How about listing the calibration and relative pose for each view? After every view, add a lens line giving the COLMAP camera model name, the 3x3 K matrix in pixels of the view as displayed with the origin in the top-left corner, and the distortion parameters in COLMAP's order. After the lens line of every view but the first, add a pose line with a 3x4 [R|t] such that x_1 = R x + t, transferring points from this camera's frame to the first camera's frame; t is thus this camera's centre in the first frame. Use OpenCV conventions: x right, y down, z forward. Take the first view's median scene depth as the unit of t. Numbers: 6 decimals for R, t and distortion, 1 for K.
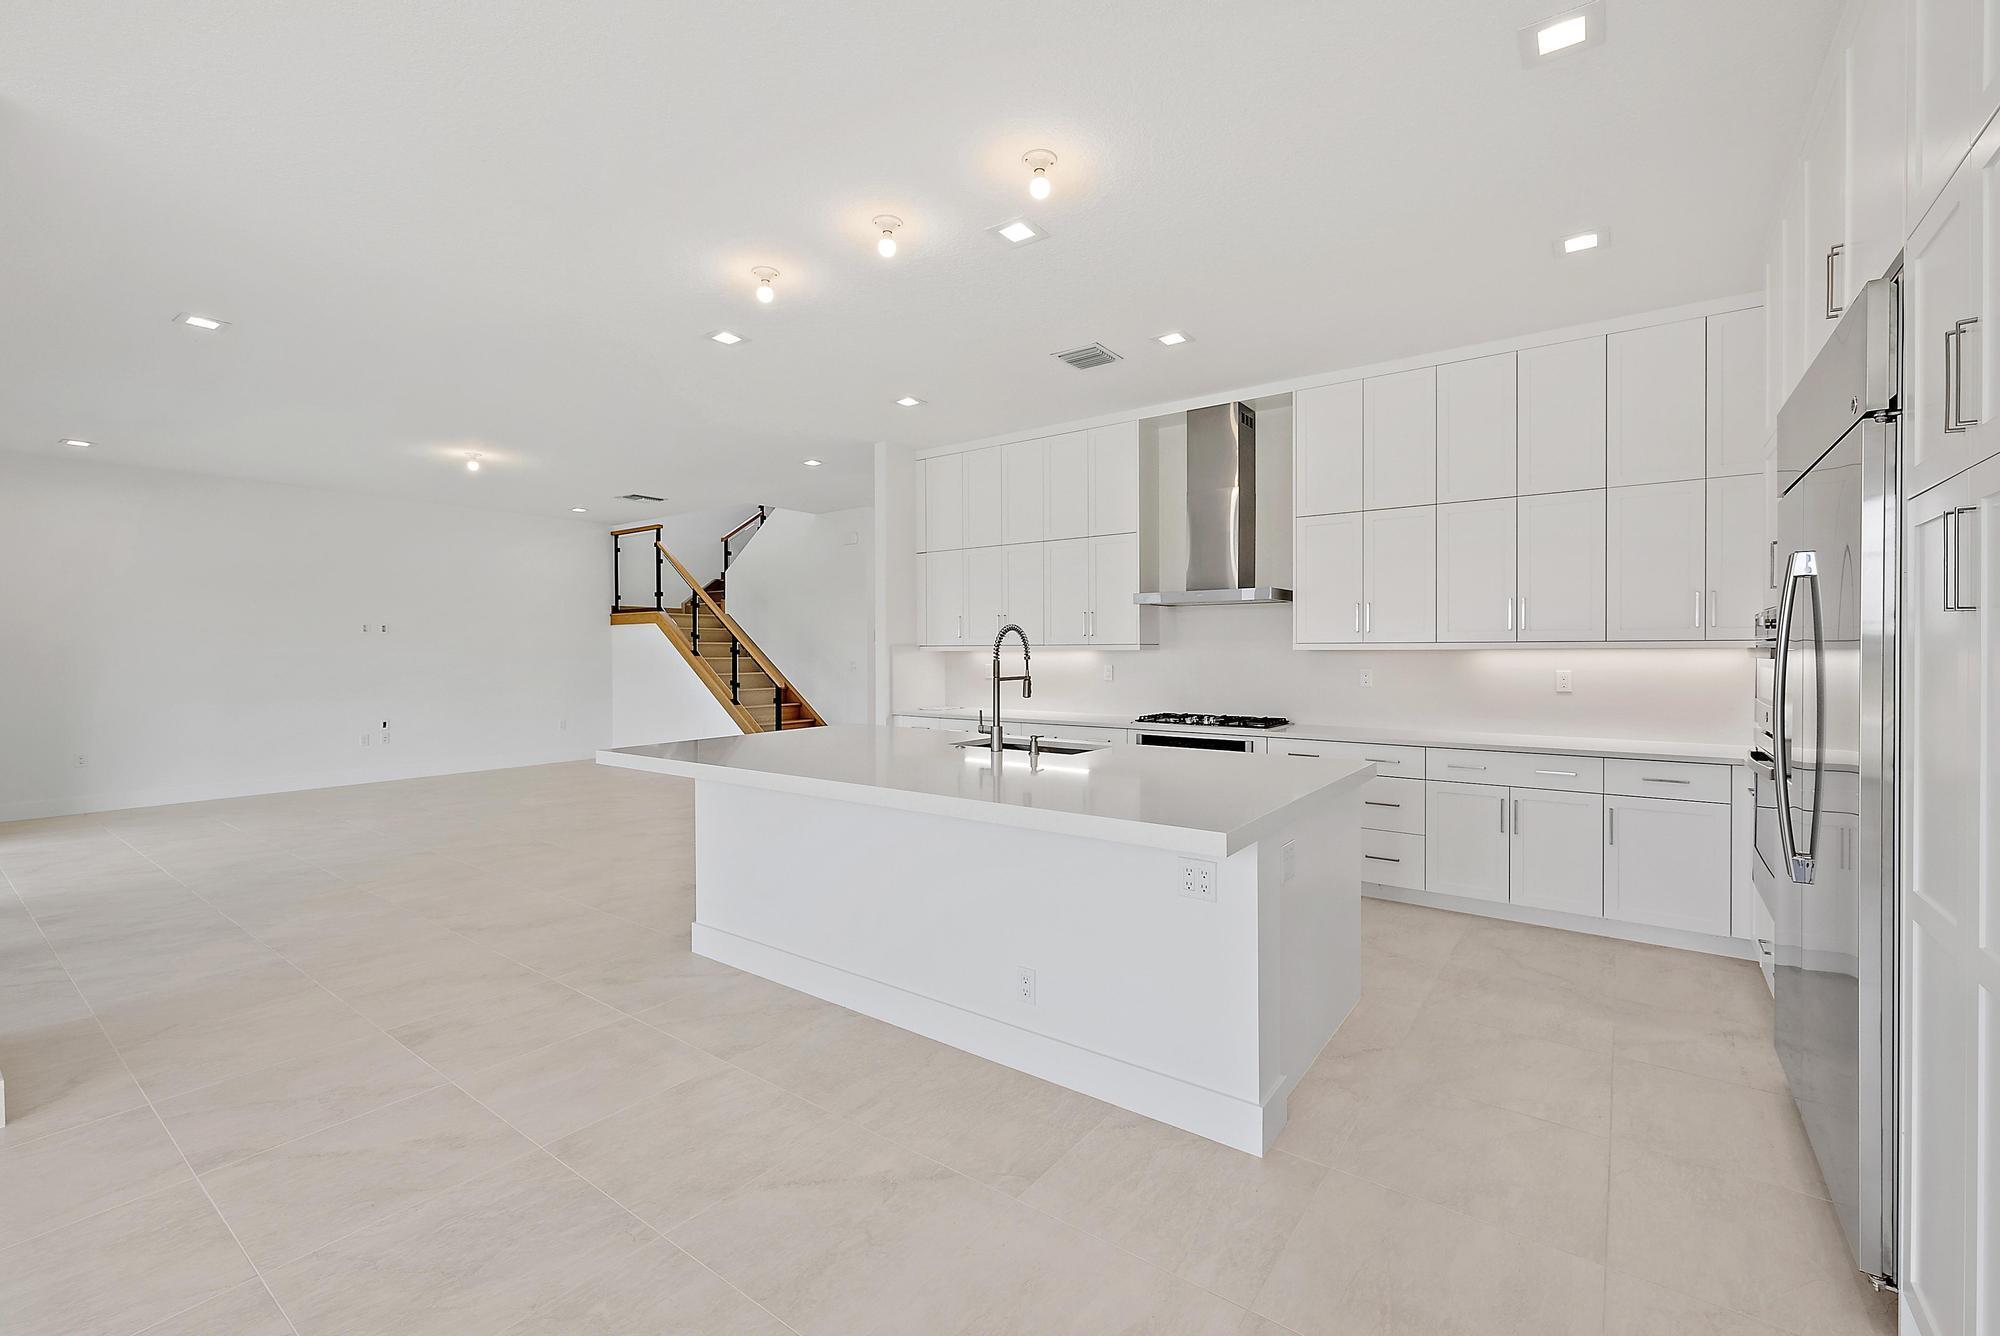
lens RADIAL K [[828.4, 0, 1004.6], [0, 828.4, 659.2], [0, 0, 1]] dist [0.002066, 0.000083]
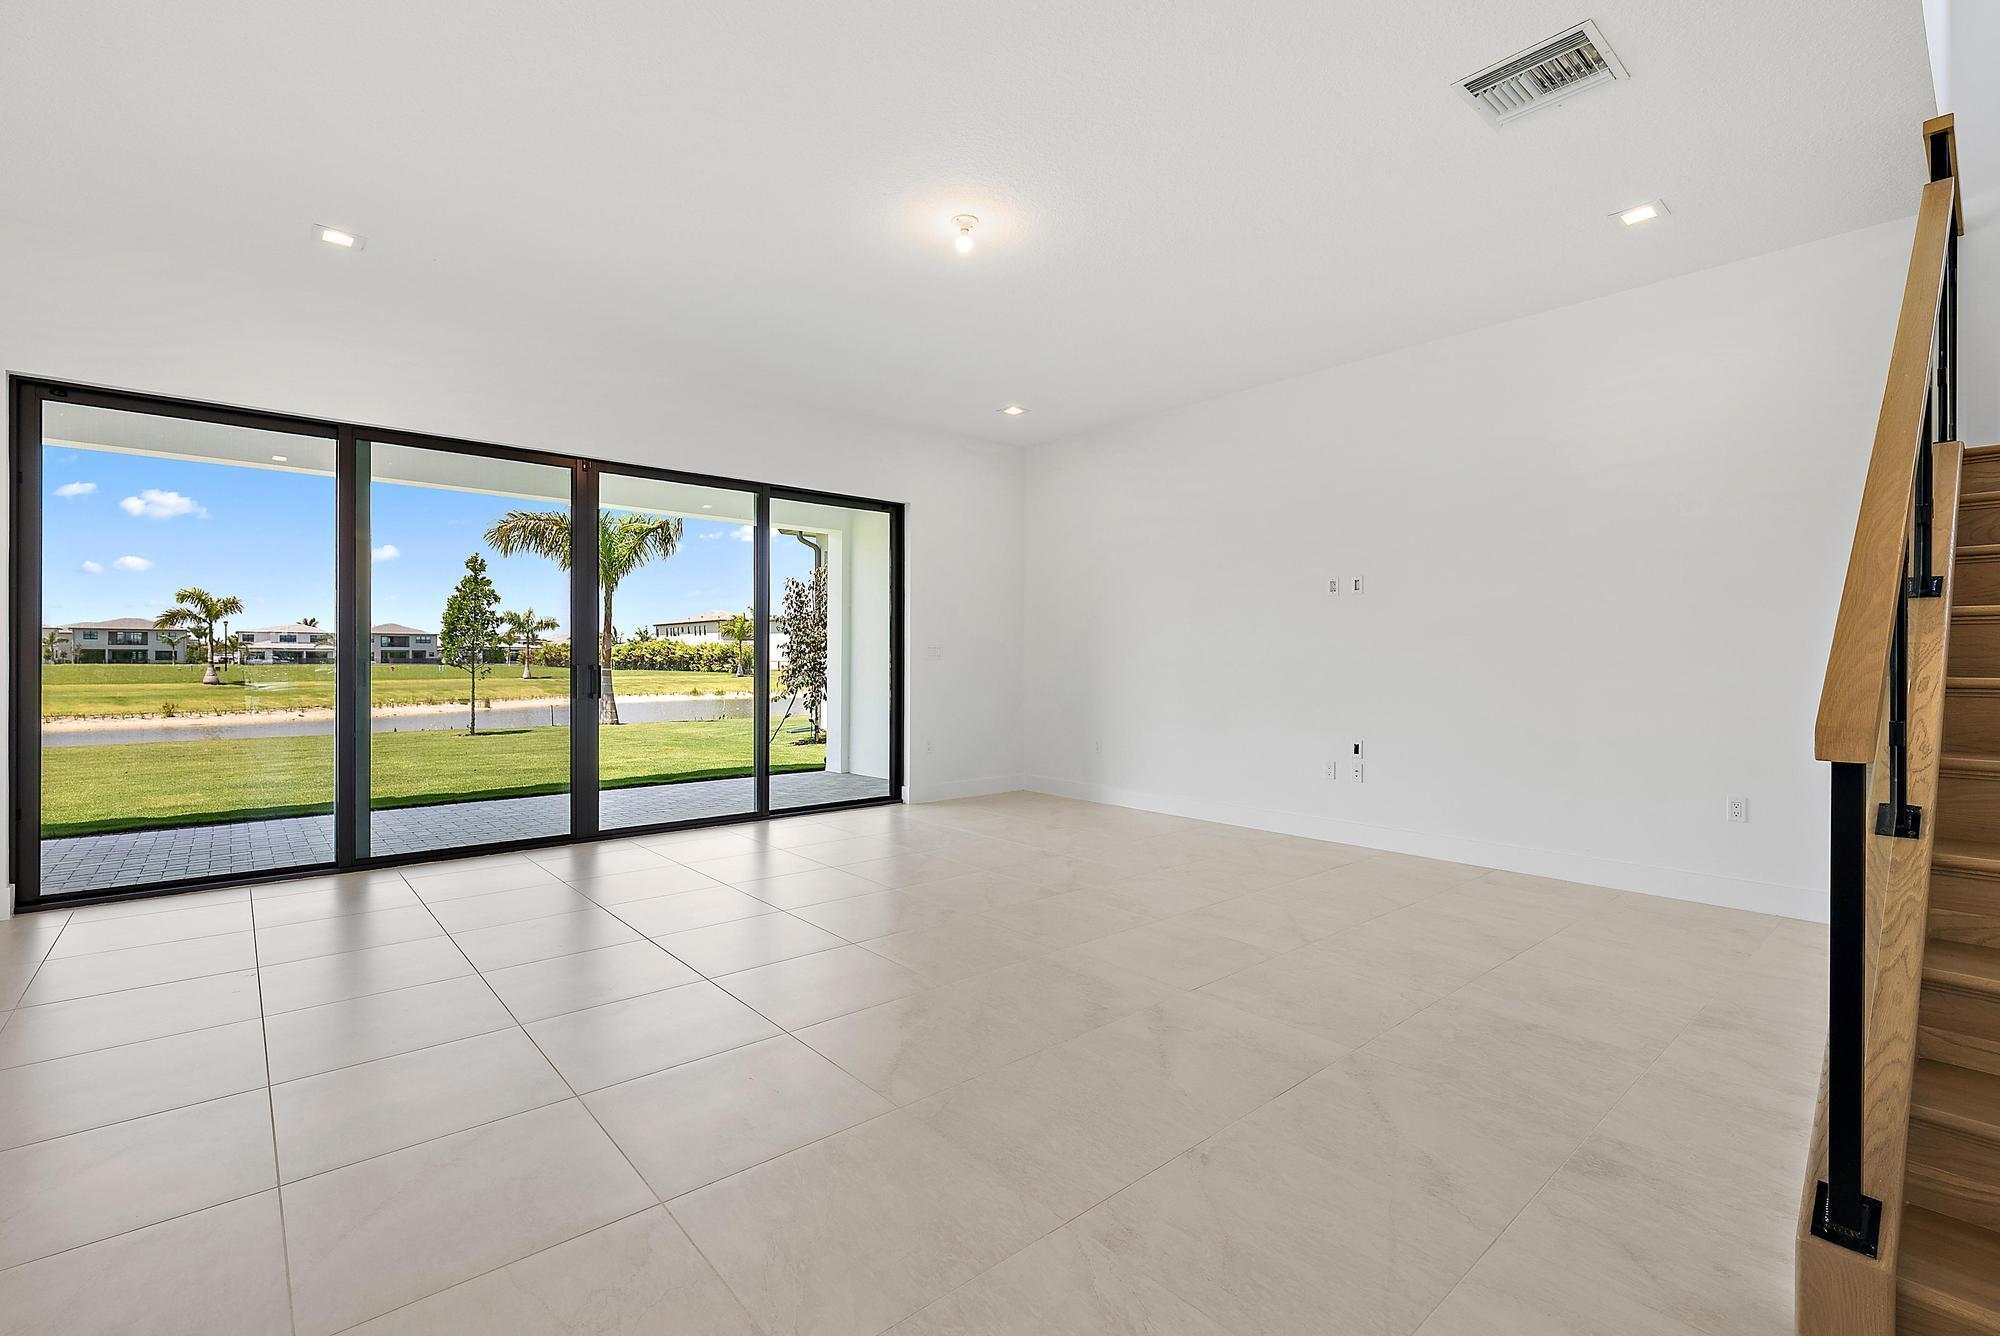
lens RADIAL K [[888.4, 0, 1000.0], [0, 888.4, 668.0], [0, 0, 1]] dist [-0.012232, 0.010951]
pose [[-0.216813, 0.009720, -0.976165, -0.072452], [-0.013165, 0.999830, 0.012880, 0.014664], [0.976124, 0.015643, -0.216649, 0.770178]]
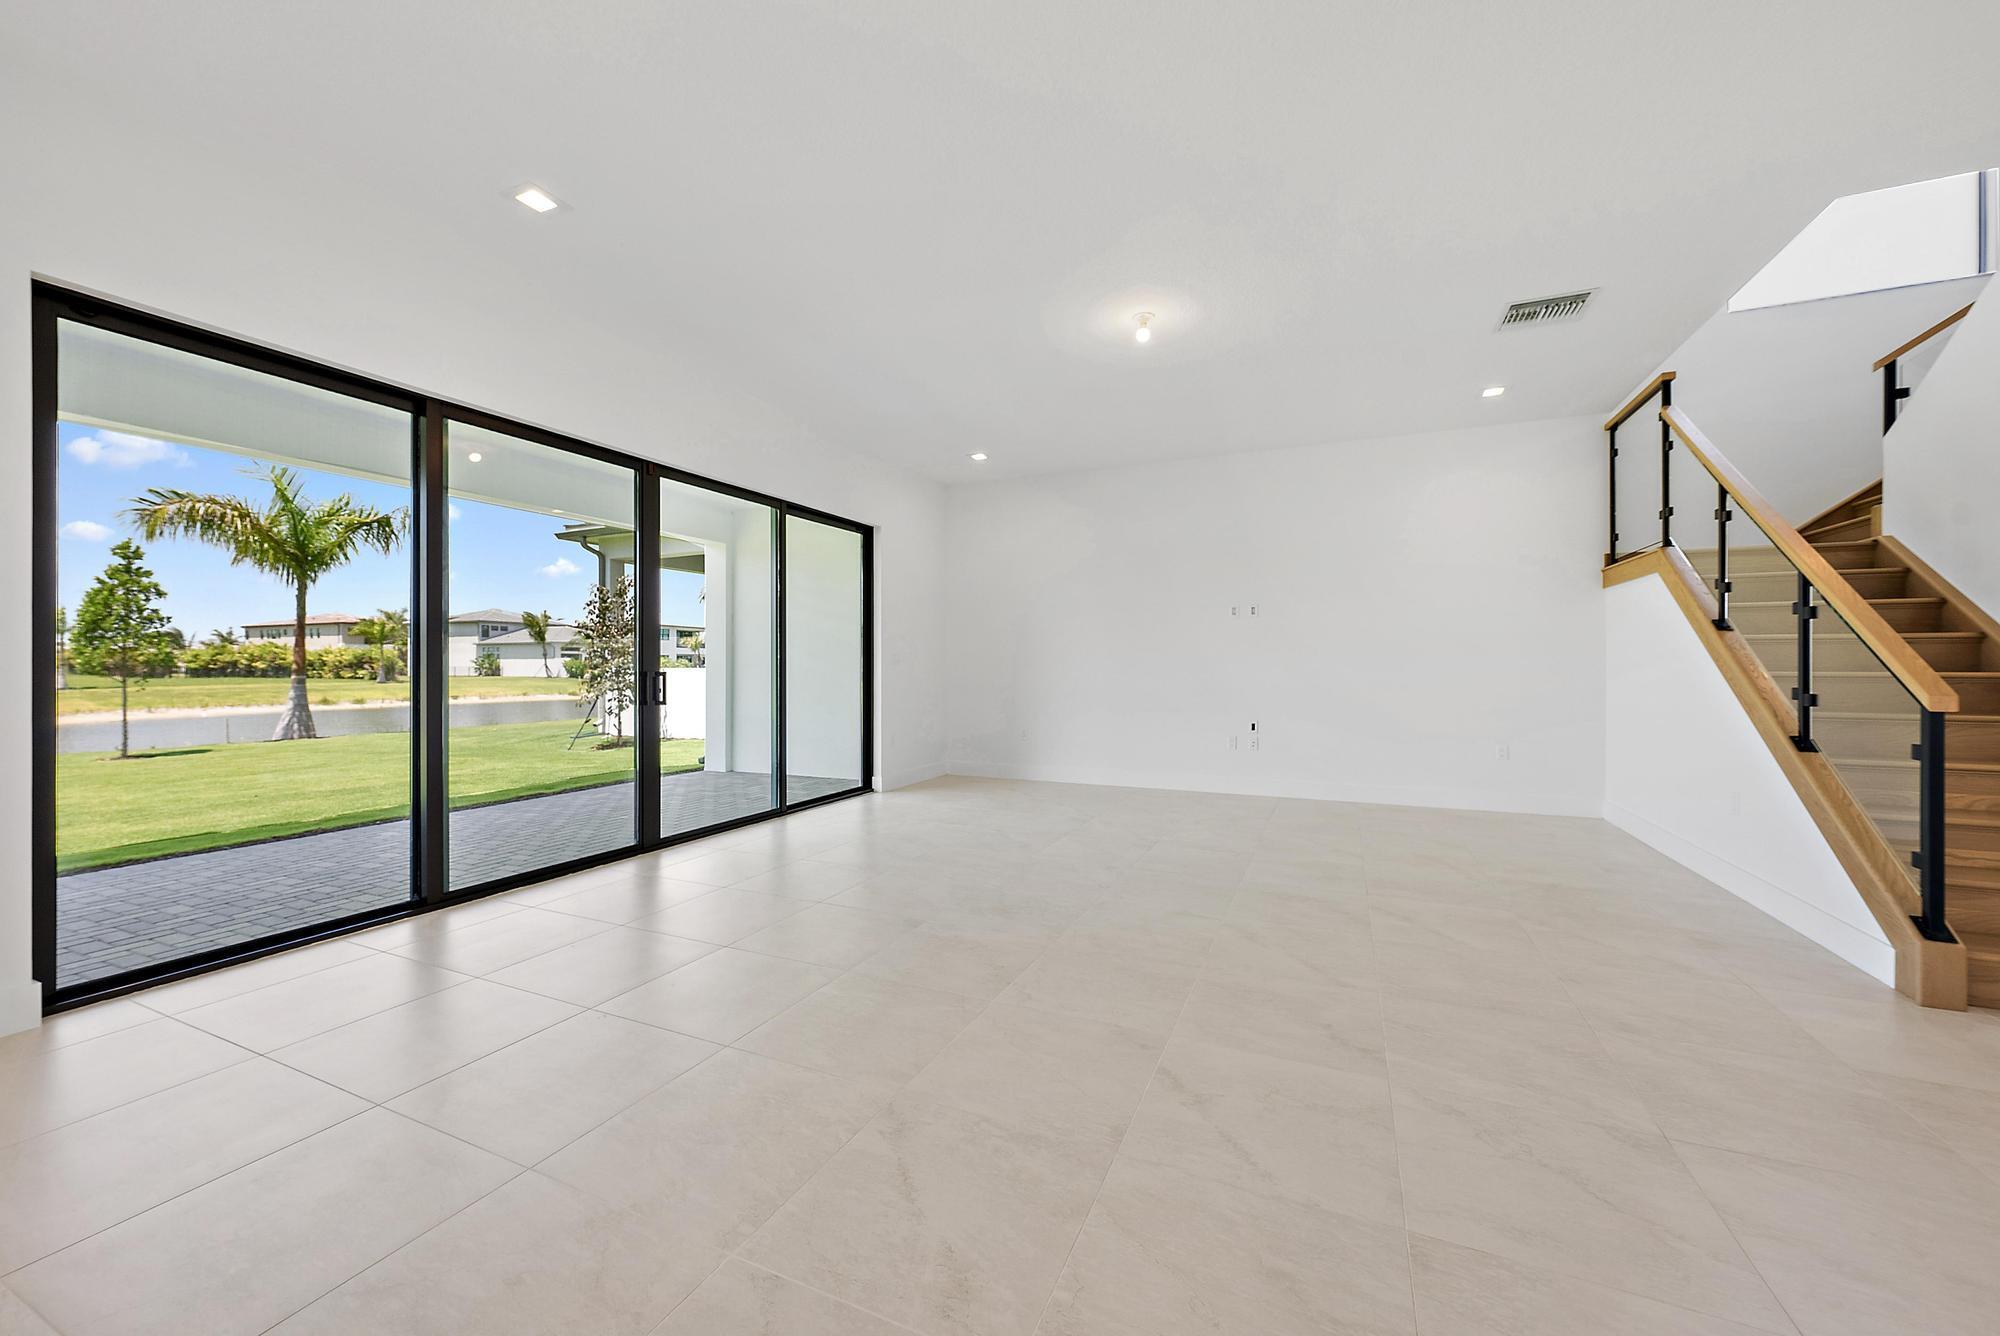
lens RADIAL K [[753.7, 0, 1000.0], [0, 753.7, 668.0], [0, 0, 1]] dist [-0.000223, -0.000139]
pose [[0.212254, 0.005812, -0.977197, -0.059126], [-0.010208, 0.999941, 0.003730, 0.017404], [0.977161, 0.009184, 0.212300, 0.514170]]
